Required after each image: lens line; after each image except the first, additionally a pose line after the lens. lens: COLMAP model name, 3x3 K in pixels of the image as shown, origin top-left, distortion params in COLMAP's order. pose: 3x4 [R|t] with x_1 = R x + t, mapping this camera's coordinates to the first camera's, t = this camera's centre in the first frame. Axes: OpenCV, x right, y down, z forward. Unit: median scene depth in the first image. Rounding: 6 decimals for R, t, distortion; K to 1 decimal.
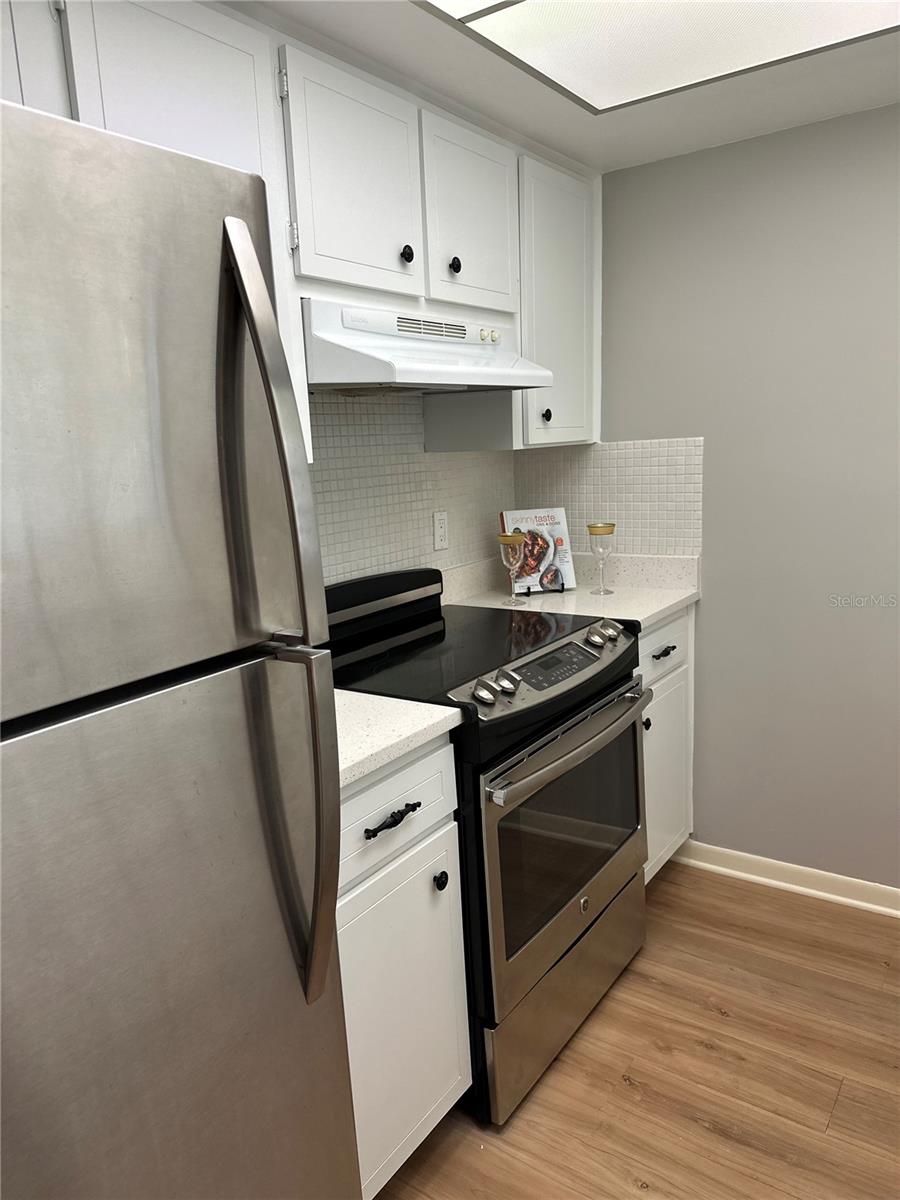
lens RADIAL K [[850.3, 0, 450.6], [0, 850.3, 595.2], [0, 0, 1]] dist [0.000695, -0.005039]
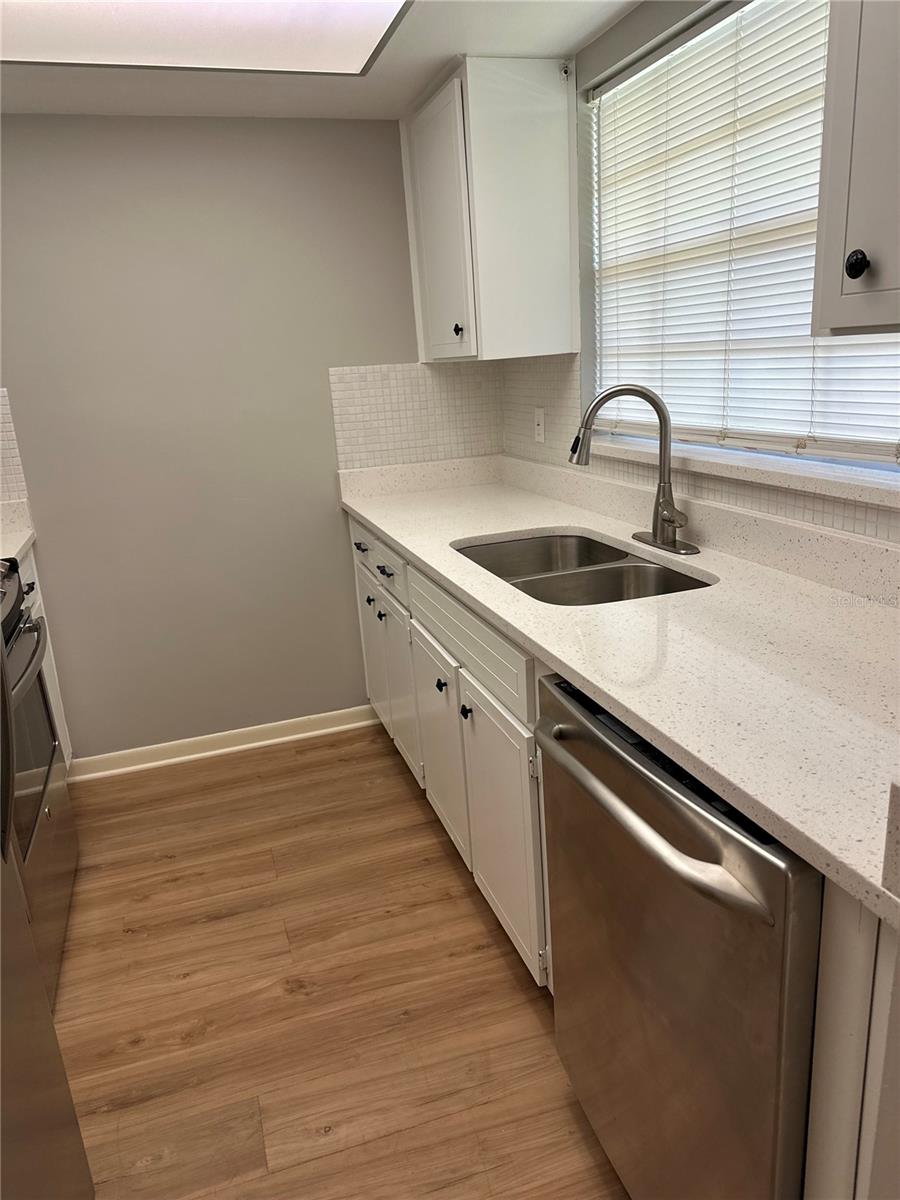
lens RADIAL K [[850.3, 0, 445.3], [0, 850.3, 606.3], [0, 0, 1]] dist [0.000695, -0.005039]
pose [[0.602941, -0.209468, 0.769795, -0.331383], [0.167310, 0.976658, 0.134711, 0.038885], [-0.780044, 0.047571, 0.623913, -0.104214]]
